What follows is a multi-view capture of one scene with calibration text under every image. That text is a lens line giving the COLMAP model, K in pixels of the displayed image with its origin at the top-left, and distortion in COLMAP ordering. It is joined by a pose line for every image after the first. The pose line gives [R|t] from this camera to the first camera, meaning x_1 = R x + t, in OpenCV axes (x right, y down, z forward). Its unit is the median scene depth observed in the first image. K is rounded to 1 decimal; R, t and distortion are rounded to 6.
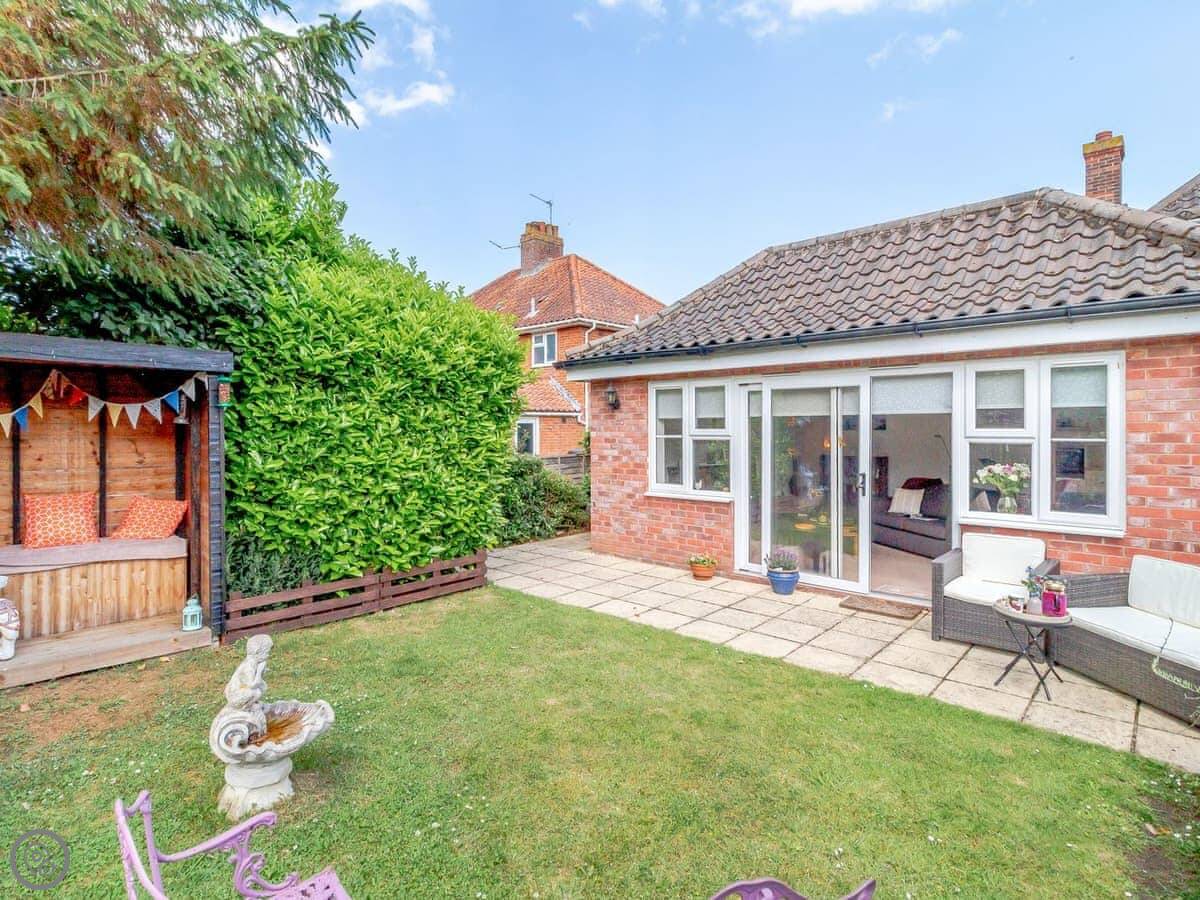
lens RADIAL K [[611.9, 0, 577.4], [0, 611.9, 428.4], [0, 0, 1]] dist [0.000959, 0.000742]
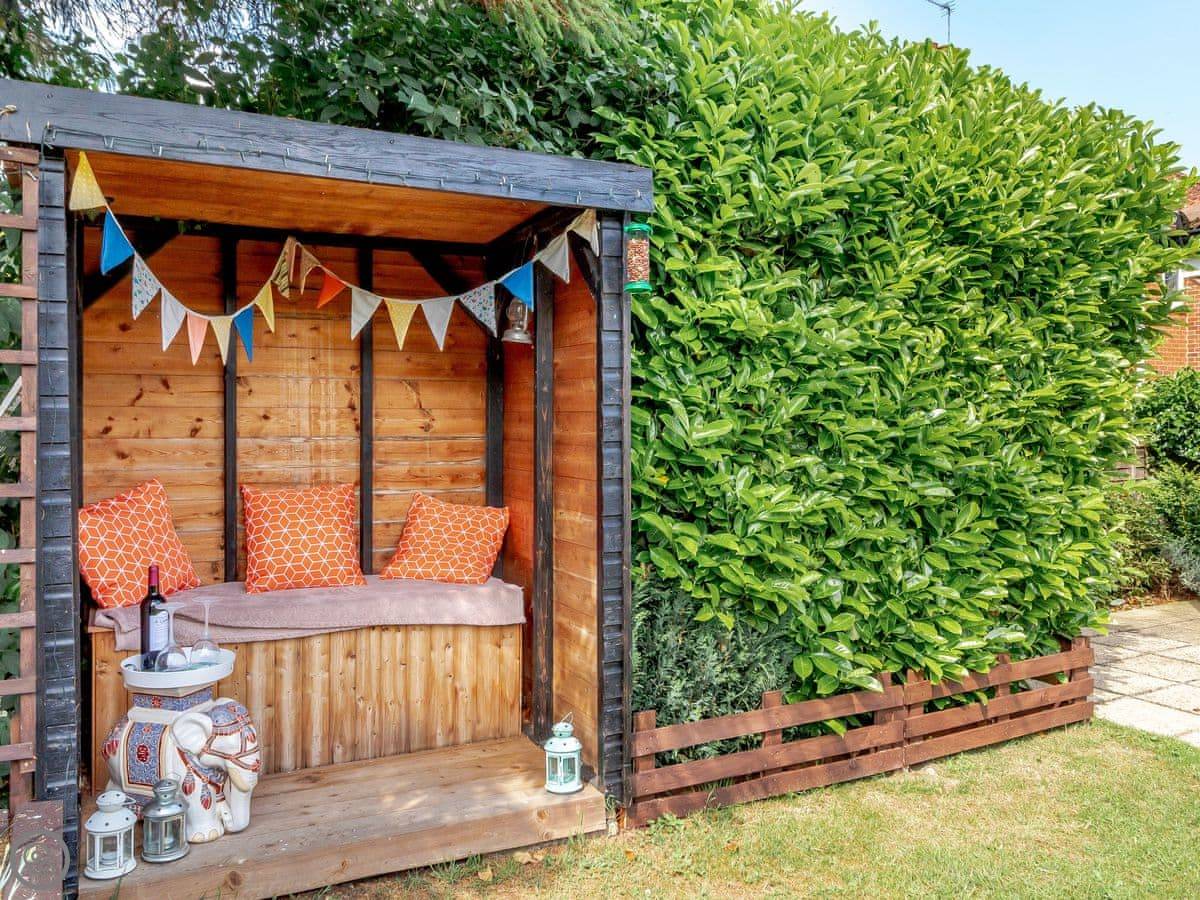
lens RADIAL K [[967.9, 0, 636.4], [0, 967.9, 431.5], [0, 0, 1]] dist [-0.001143, -0.000439]
pose [[0.960687, 0.007225, -0.277538, -0.336348], [-0.003187, 0.999882, 0.014996, 0.046809], [0.277614, -0.013522, 0.960598, 0.293061]]
